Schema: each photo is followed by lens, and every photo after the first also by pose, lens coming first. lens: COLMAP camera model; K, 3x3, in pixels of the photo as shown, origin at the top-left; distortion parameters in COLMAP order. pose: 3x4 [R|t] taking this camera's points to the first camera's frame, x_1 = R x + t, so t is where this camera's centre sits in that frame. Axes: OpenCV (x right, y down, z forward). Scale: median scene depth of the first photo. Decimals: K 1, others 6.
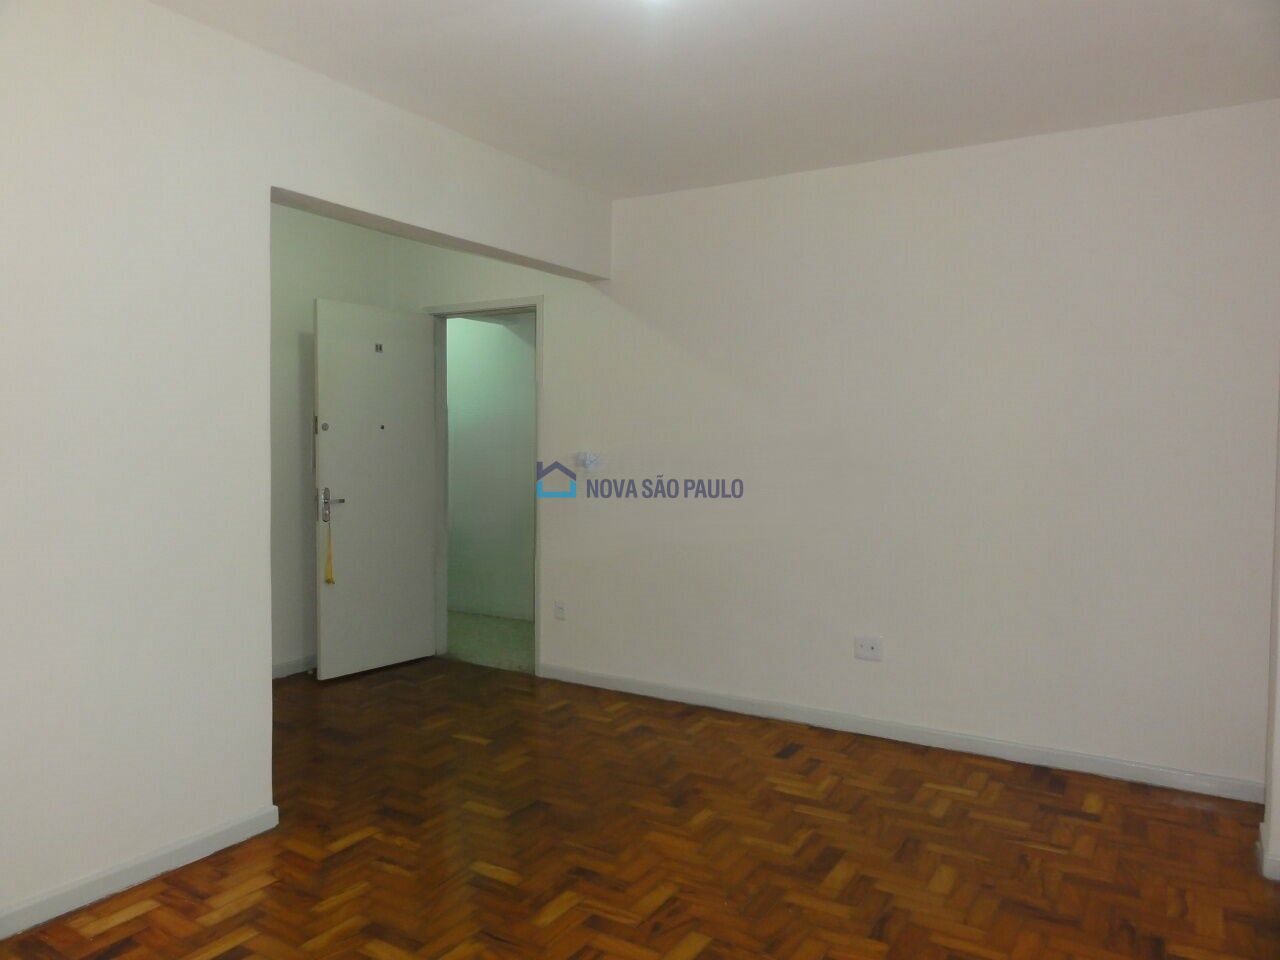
lens RADIAL K [[912.9, 0, 640.0], [0, 912.9, 480.0], [0, 0, 1]] dist [0.004742, -0.001344]
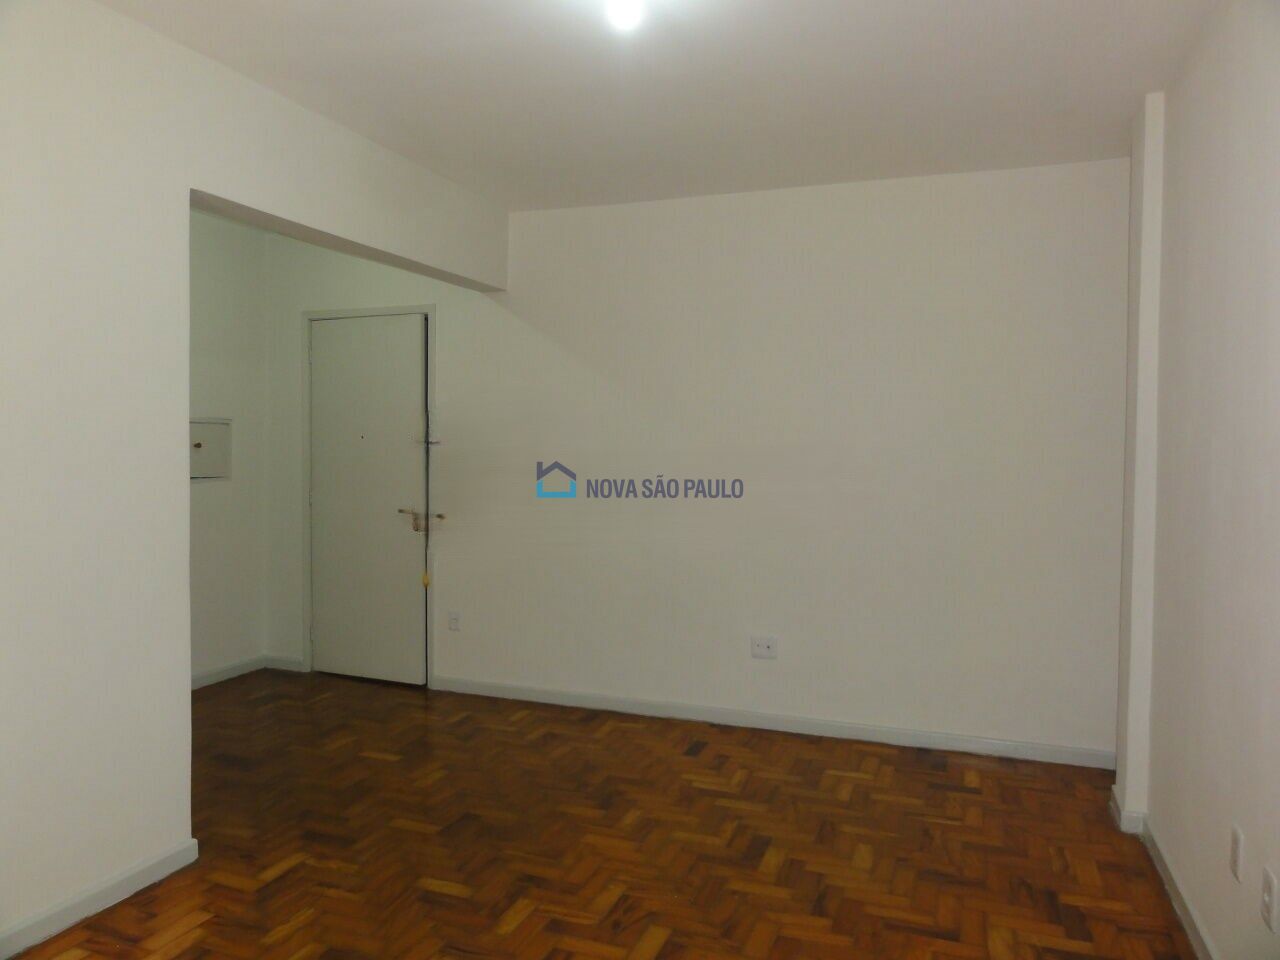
lens RADIAL K [[912.9, 0, 640.0], [0, 912.9, 480.0], [0, 0, 1]] dist [0.004742, -0.001344]
pose [[0.981562, -0.004653, 0.191089, -0.127811], [0.005249, 0.999983, -0.002613, -0.012312], [-0.191074, 0.003568, 0.981569, -0.024791]]
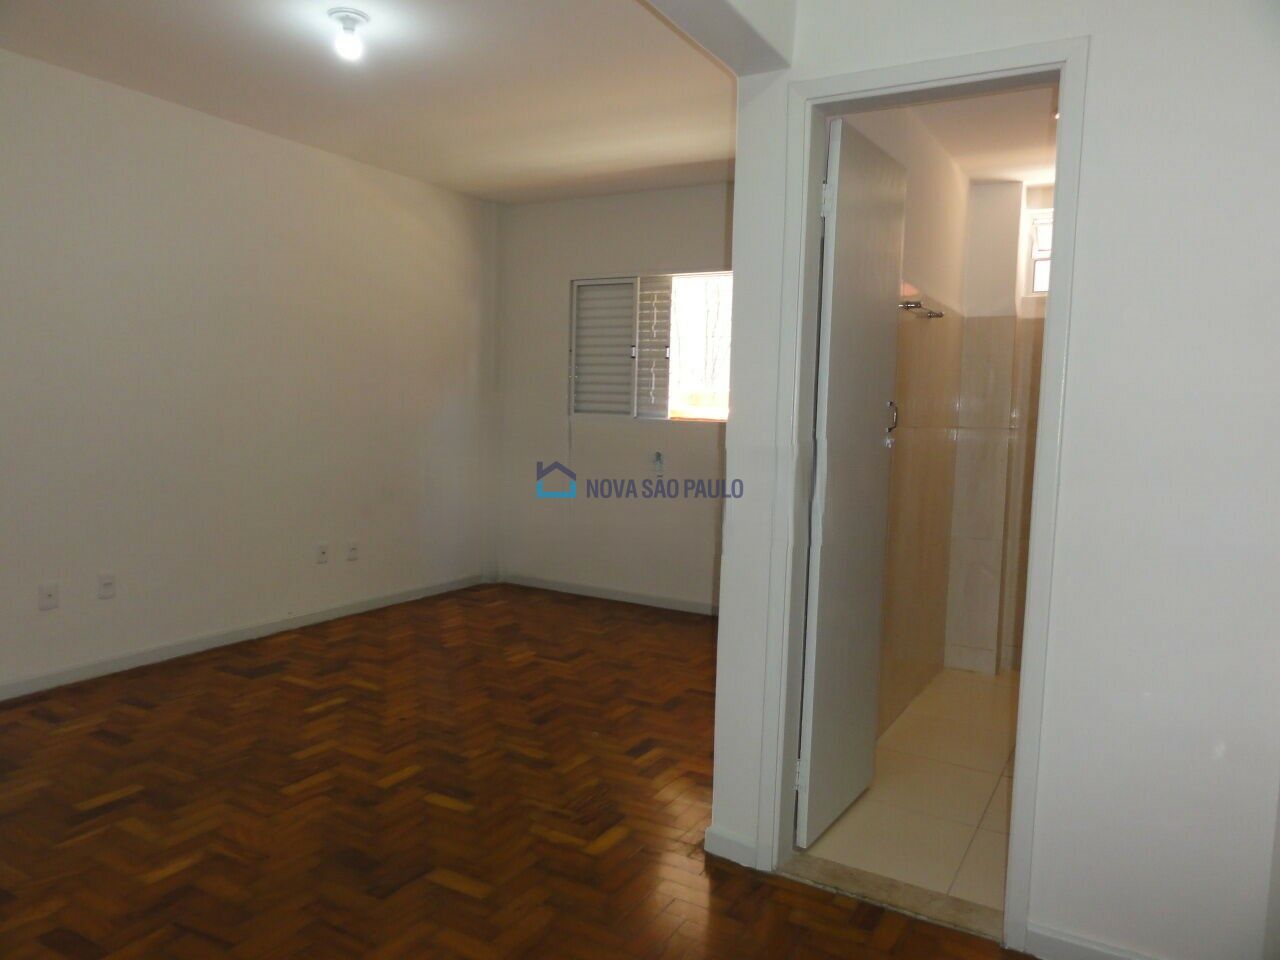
lens RADIAL K [[912.9, 0, 640.0], [0, 912.9, 480.0], [0, 0, 1]] dist [0.004742, -0.001344]
pose [[-0.998779, -0.040365, -0.028479, -0.309040], [-0.043642, 0.991091, 0.125830, -0.071047], [0.023146, 0.126920, -0.991643, 1.863276]]
